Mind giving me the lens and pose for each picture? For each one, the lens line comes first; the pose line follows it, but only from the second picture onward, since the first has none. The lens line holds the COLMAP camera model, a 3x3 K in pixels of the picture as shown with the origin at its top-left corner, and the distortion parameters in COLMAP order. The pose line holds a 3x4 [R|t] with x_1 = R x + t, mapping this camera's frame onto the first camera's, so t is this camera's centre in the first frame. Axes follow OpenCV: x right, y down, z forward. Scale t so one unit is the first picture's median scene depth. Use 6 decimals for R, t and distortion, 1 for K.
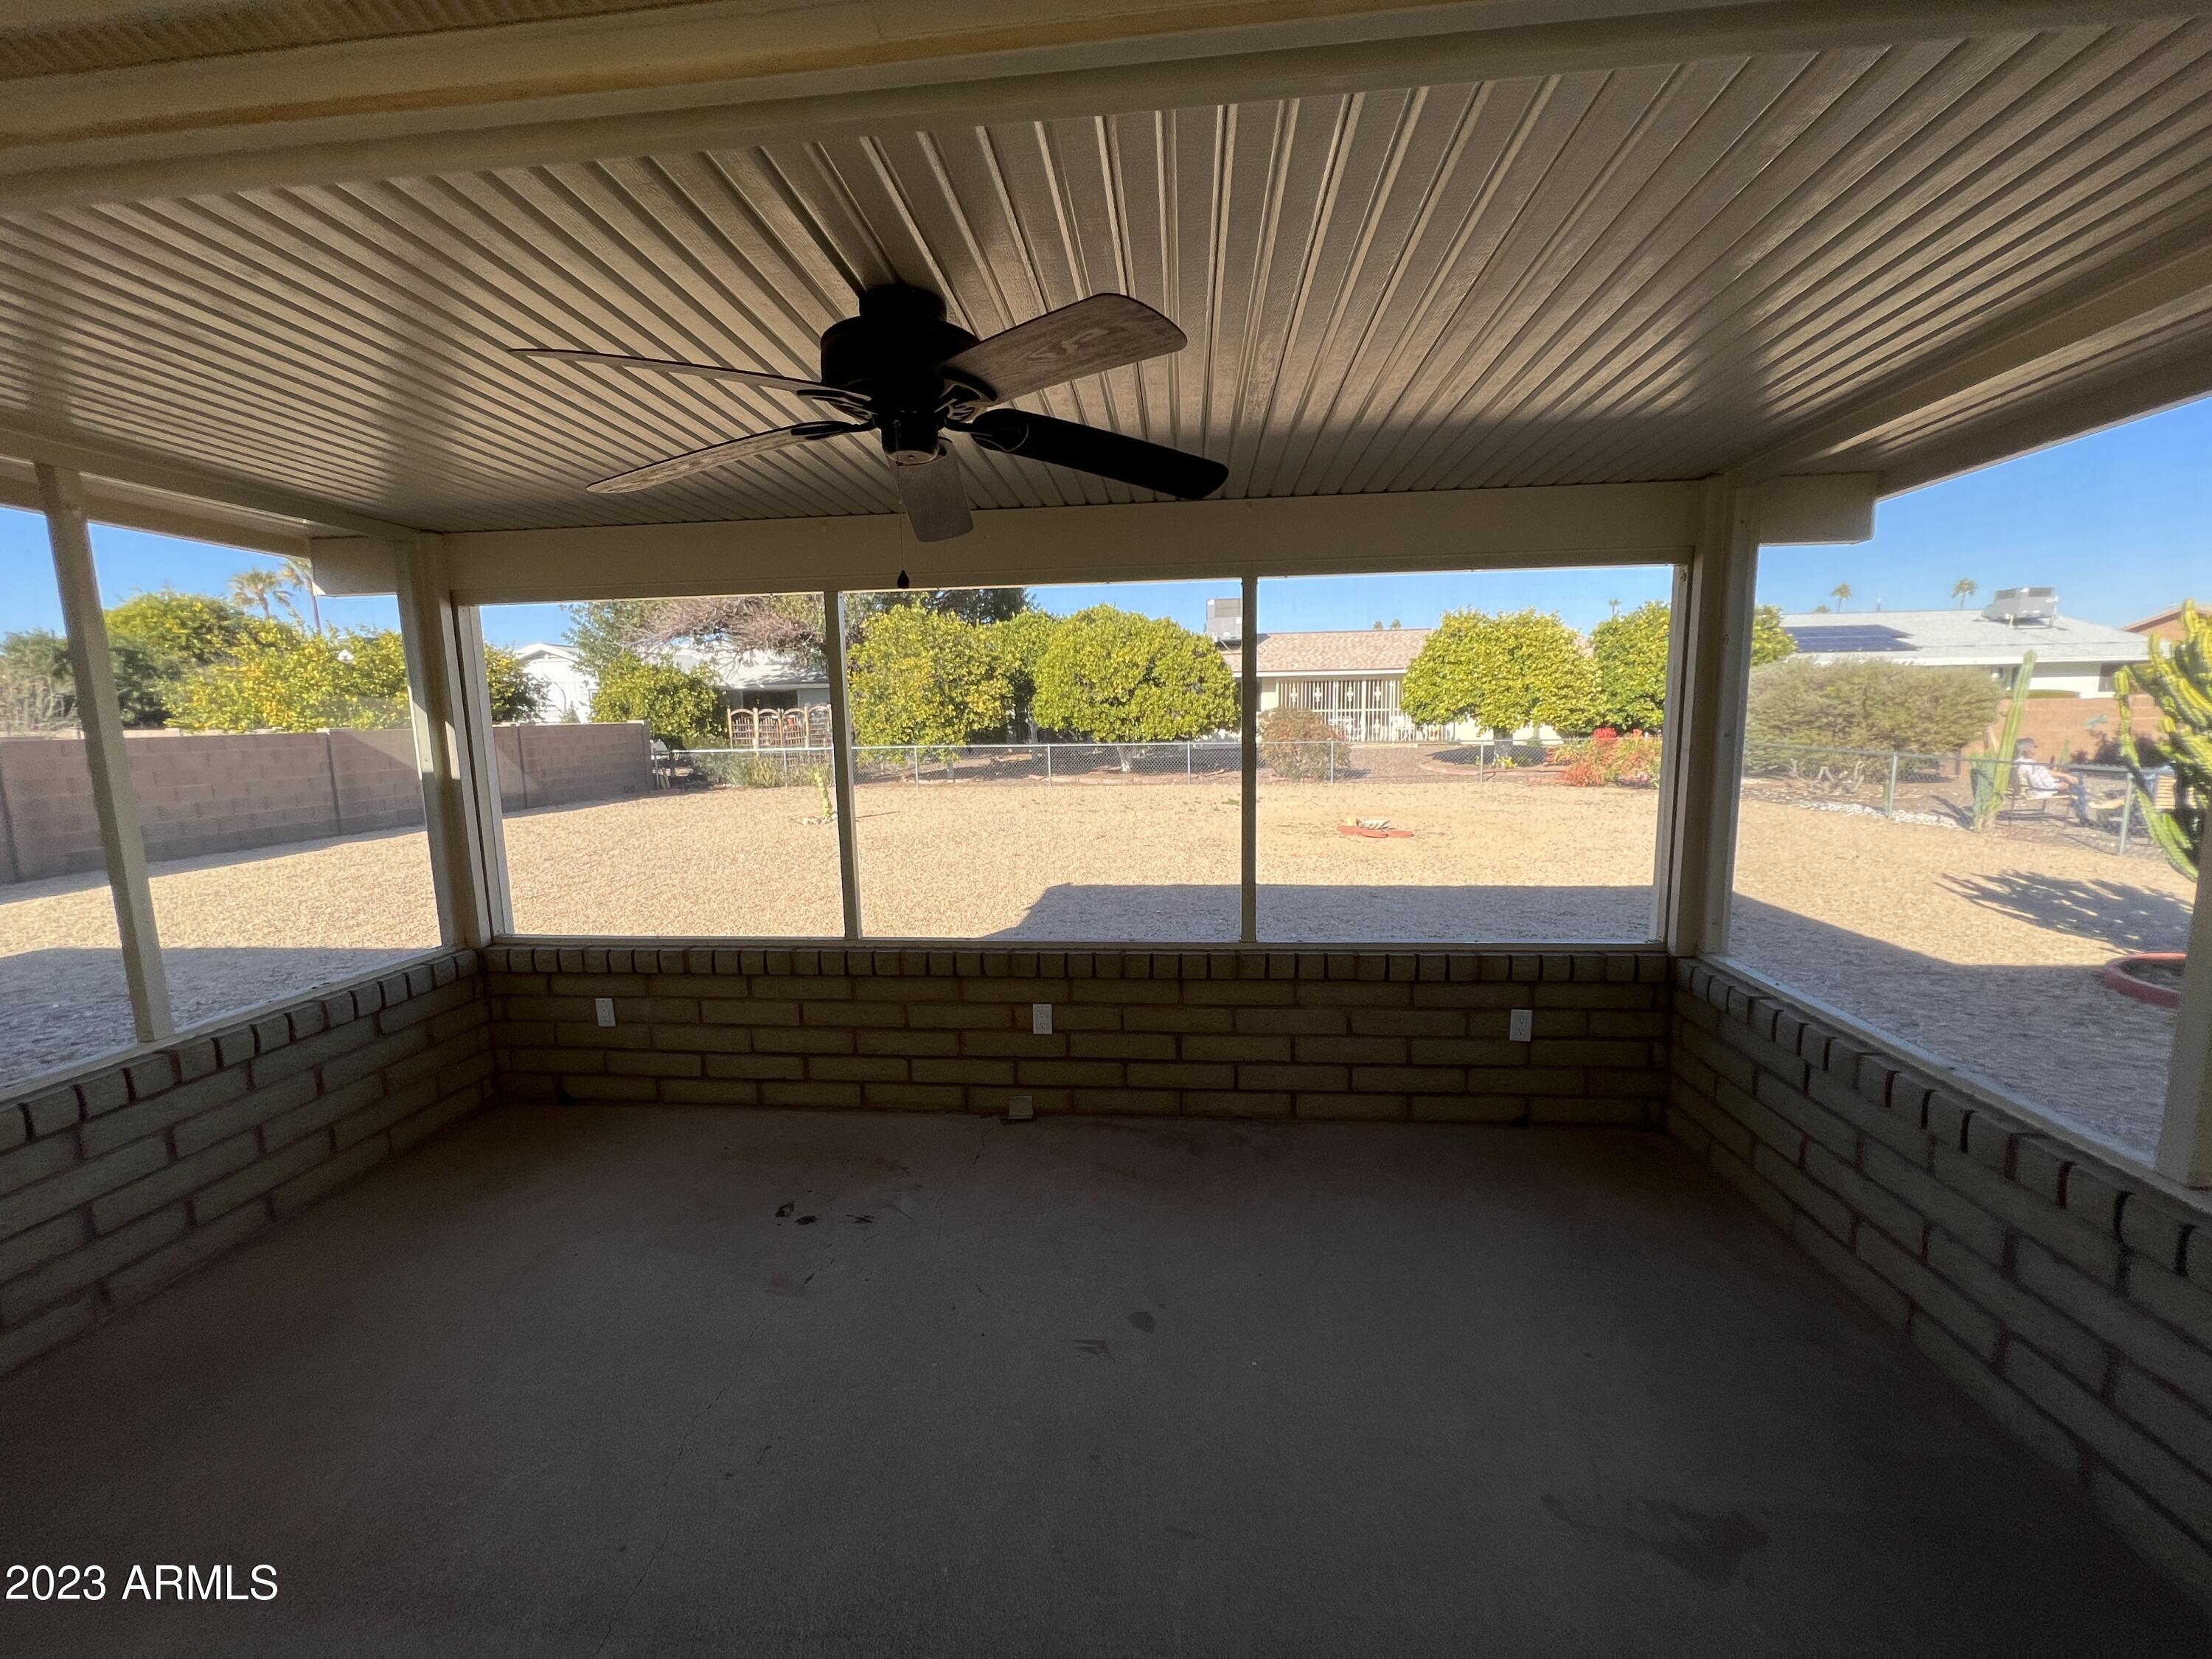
lens RADIAL K [[882.7, 0, 1102.1], [0, 882.7, 823.1], [0, 0, 1]] dist [-0.002649, 0.000920]
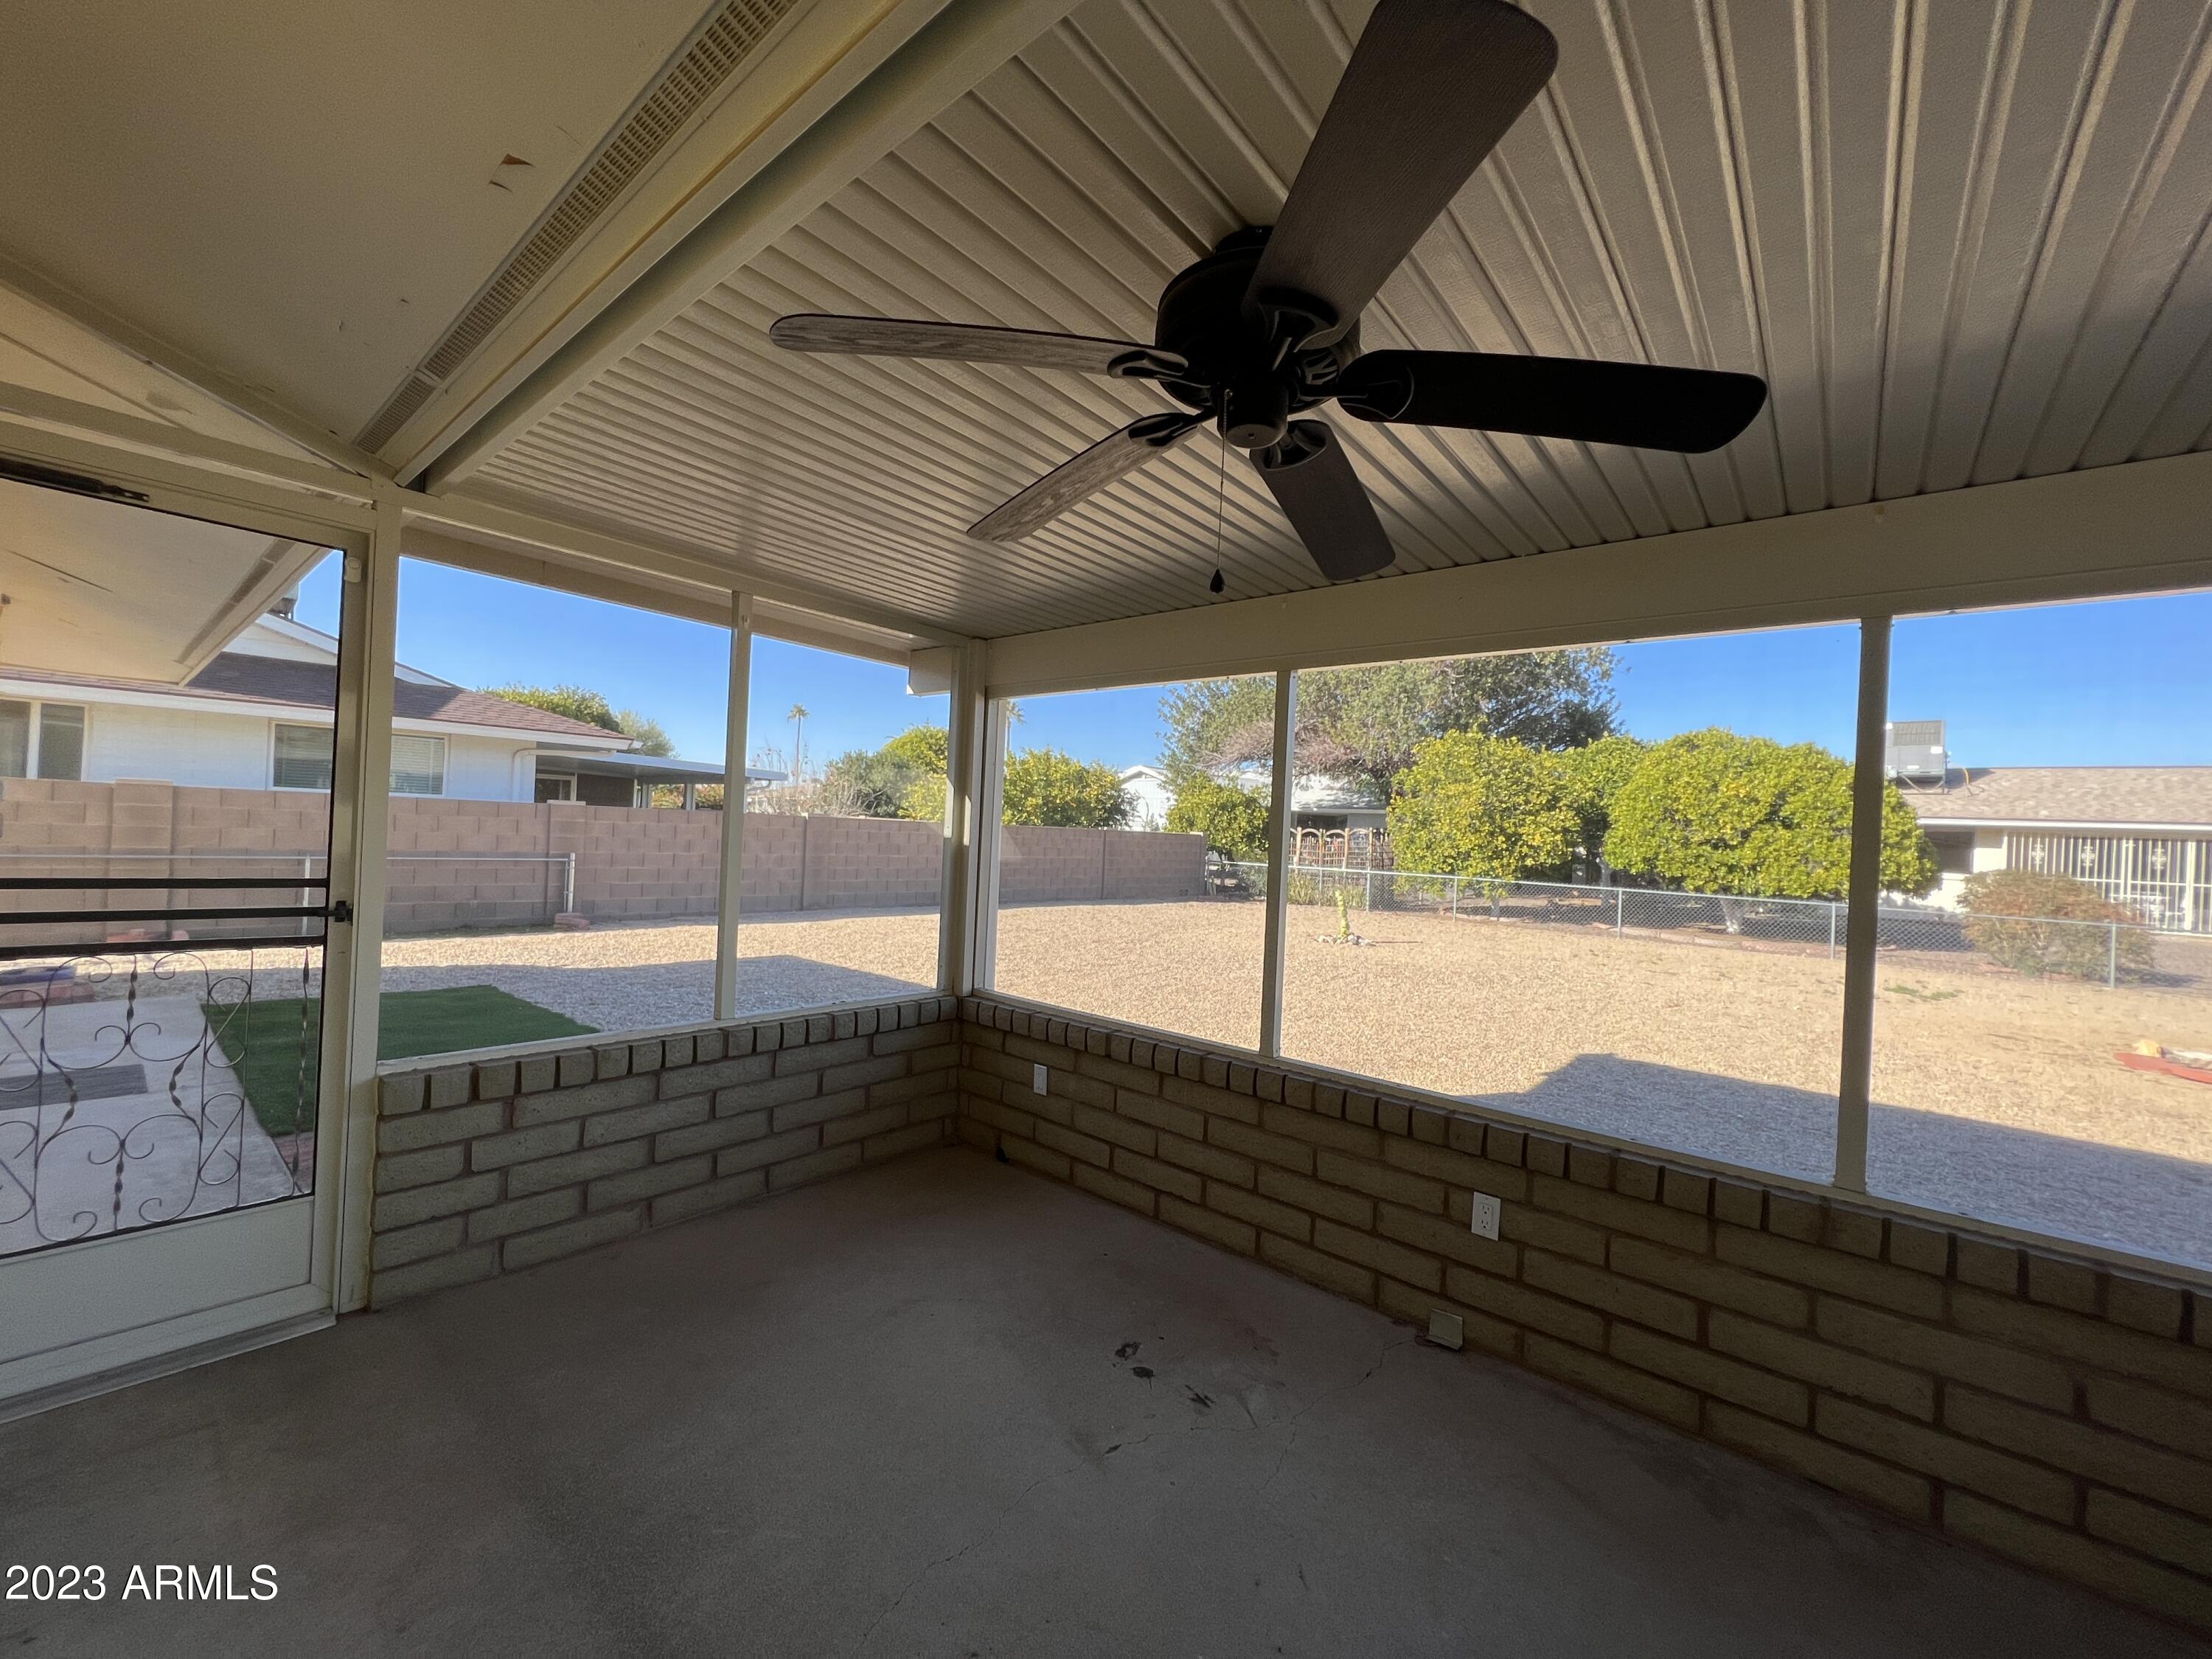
lens RADIAL K [[882.7, 0, 1105.9], [0, 882.7, 829.0], [0, 0, 1]] dist [-0.002649, 0.000920]
pose [[0.820006, 0.057348, -0.569475, 0.070875], [-0.135570, 0.986115, -0.095907, 0.014367], [0.556068, 0.155848, 0.816395, 0.156381]]
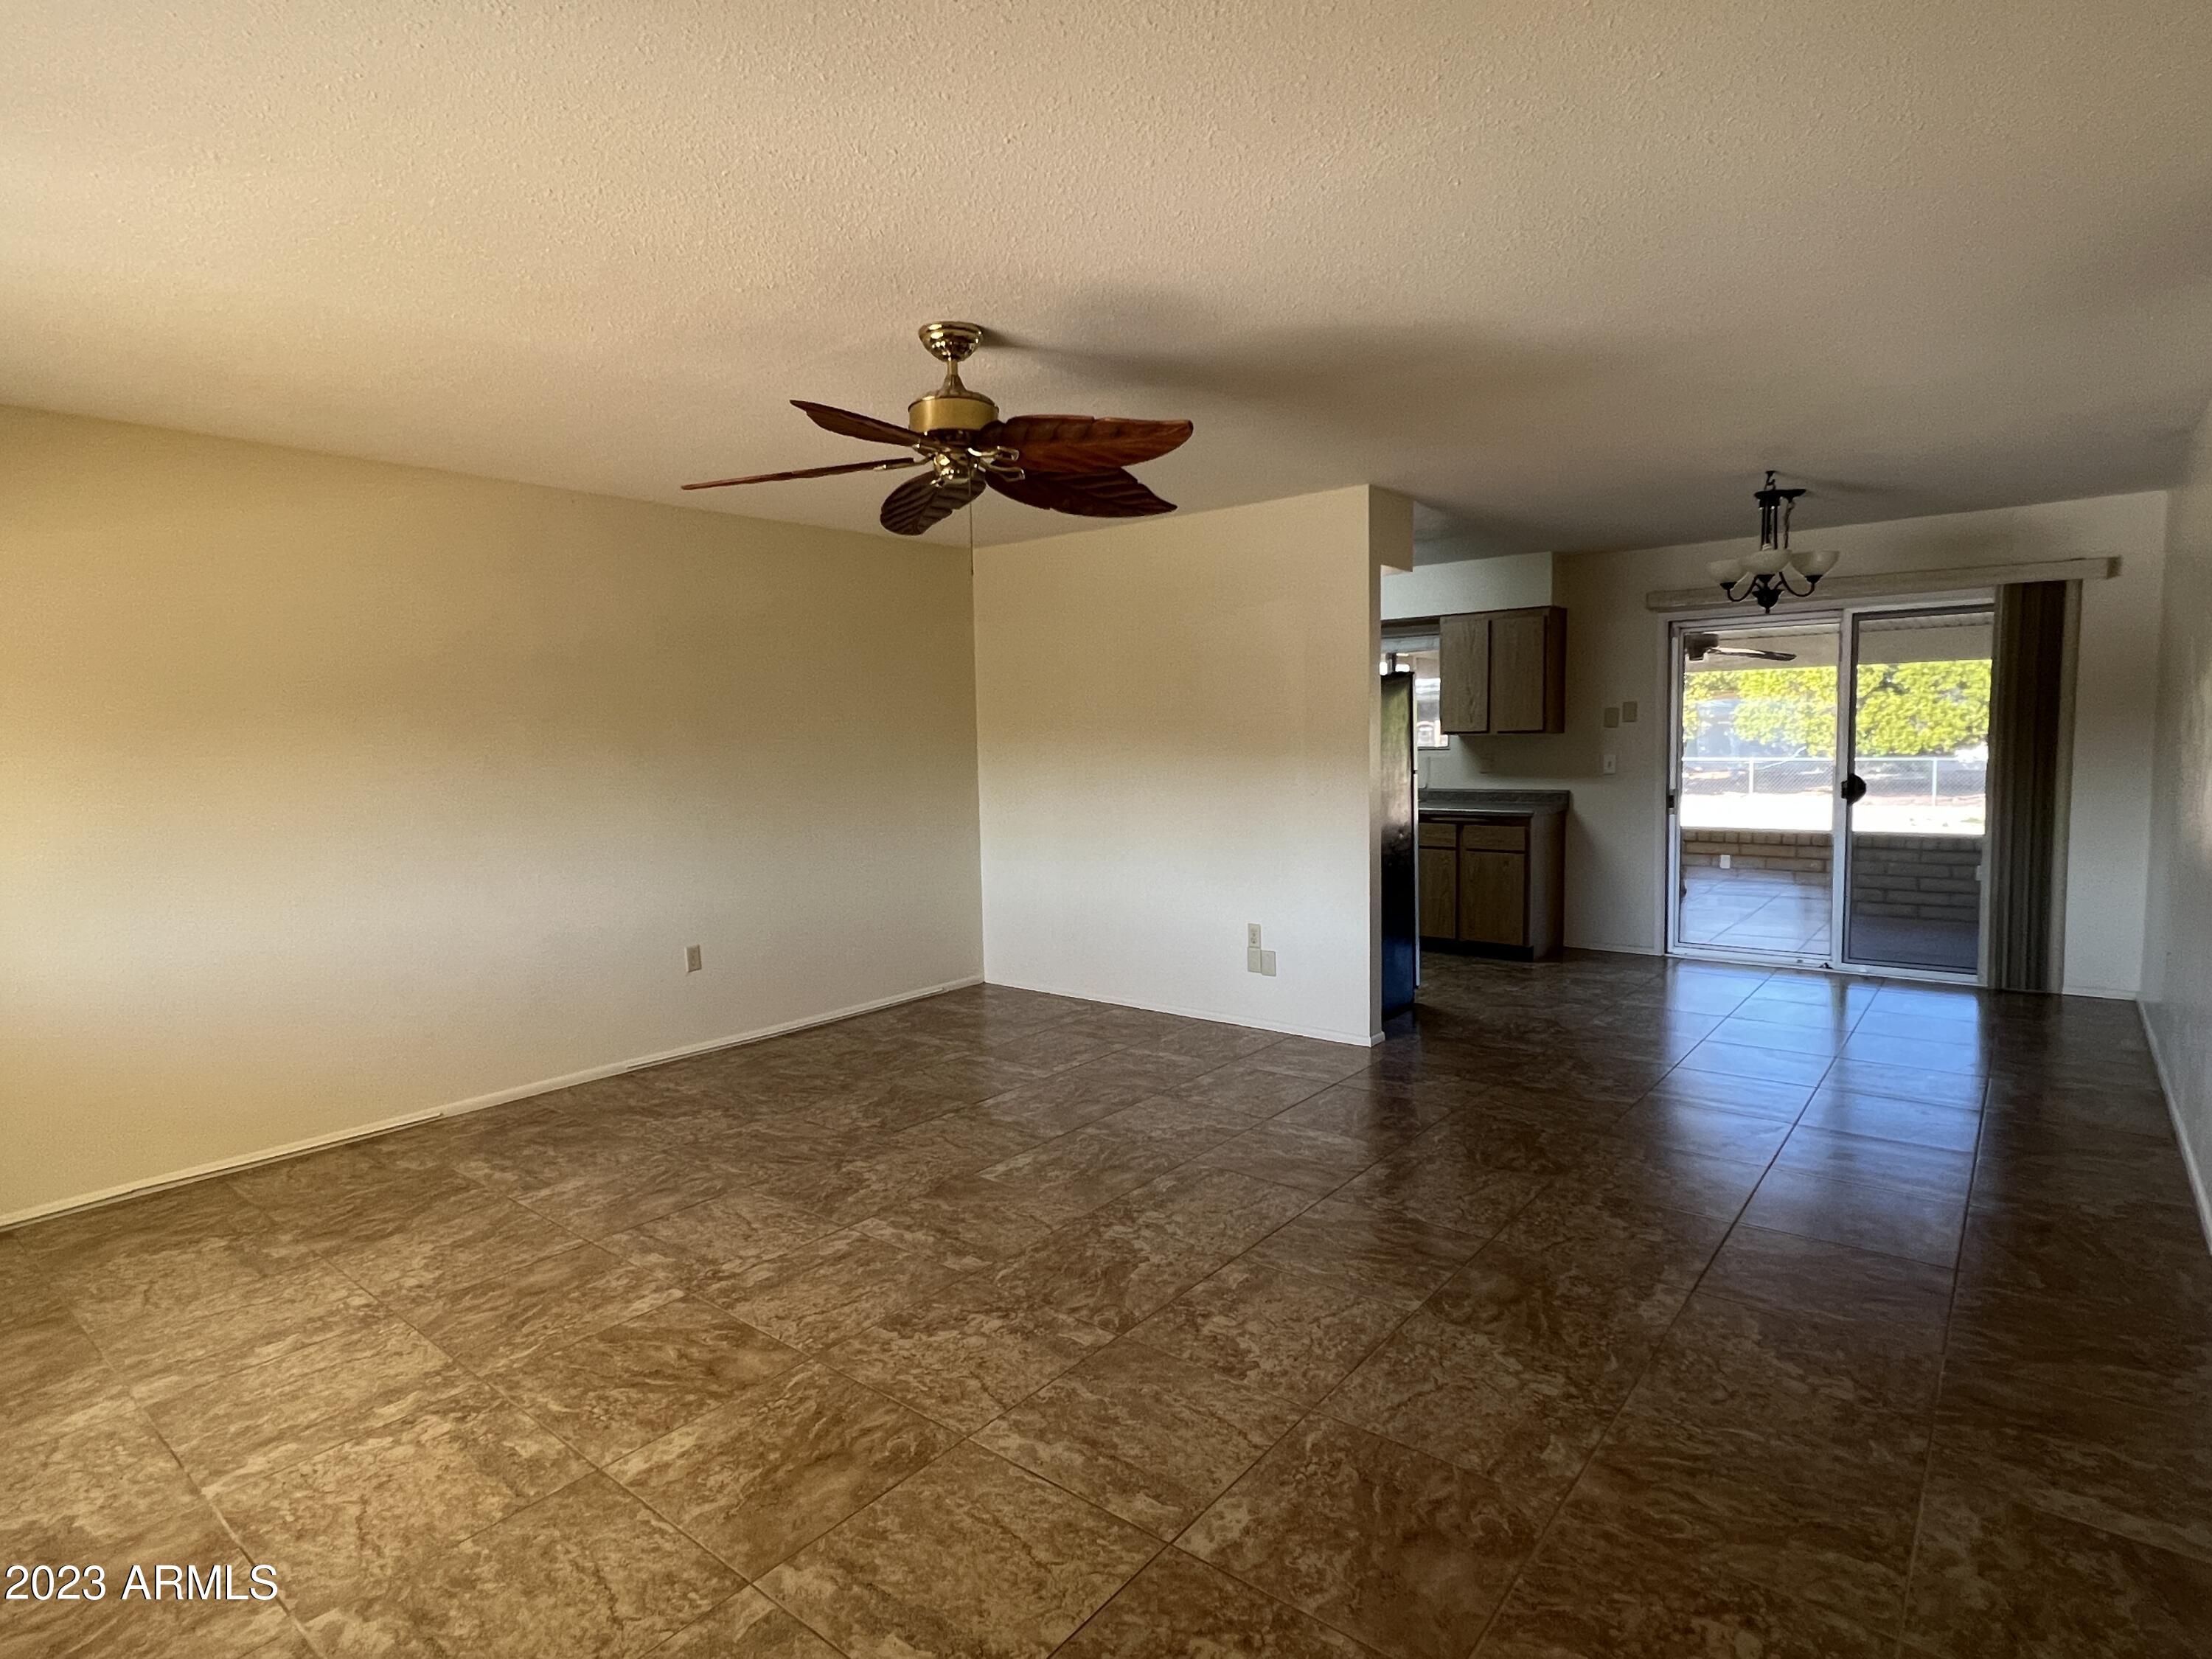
lens RADIAL K [[1166.9, 0, 1095.9], [0, 1166.9, 838.2], [0, 0, 1]] dist [-0.001198, -0.000312]
pose [[0.837069, 0.051851, -0.544635, 0.195757], [-0.066149, 0.997787, -0.006675, 0.274553], [0.543083, 0.041614, 0.838647, -2.257872]]
